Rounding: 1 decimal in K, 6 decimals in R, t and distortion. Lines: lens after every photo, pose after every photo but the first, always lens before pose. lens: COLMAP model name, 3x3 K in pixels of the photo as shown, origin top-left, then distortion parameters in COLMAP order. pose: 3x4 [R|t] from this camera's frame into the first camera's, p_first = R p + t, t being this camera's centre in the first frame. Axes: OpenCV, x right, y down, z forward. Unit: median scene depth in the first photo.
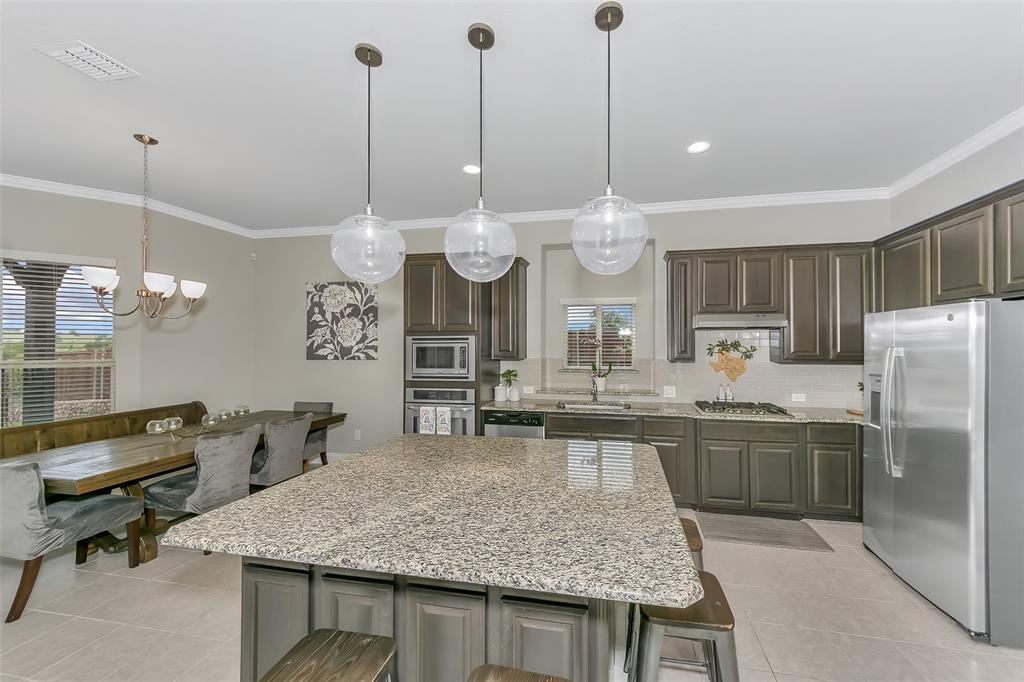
lens RADIAL K [[379.6, 0, 538.1], [0, 379.6, 344.5], [0, 0, 1]] dist [0.001879, -0.000021]
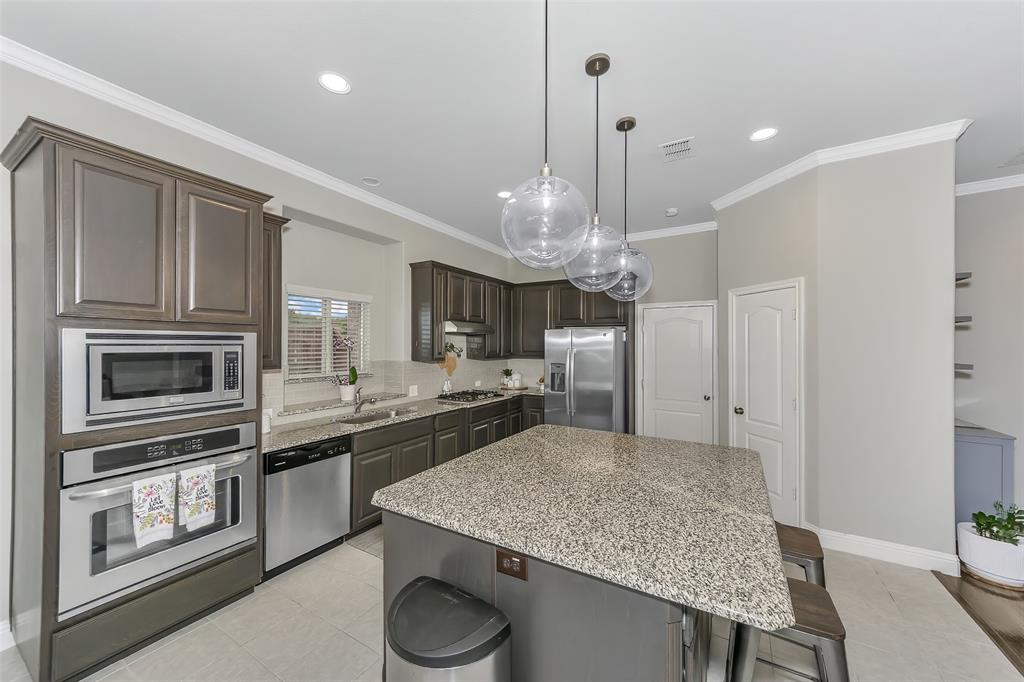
lens RADIAL K [[371.2, 0, 525.2], [0, 371.2, 343.3], [0, 0, 1]] dist [0.000226, -0.000080]
pose [[0.327510, 0.005666, 0.944831, -0.571200], [-0.005491, 0.999977, -0.004094, -0.006917], [-0.944832, -0.003848, 0.327533, 0.388074]]
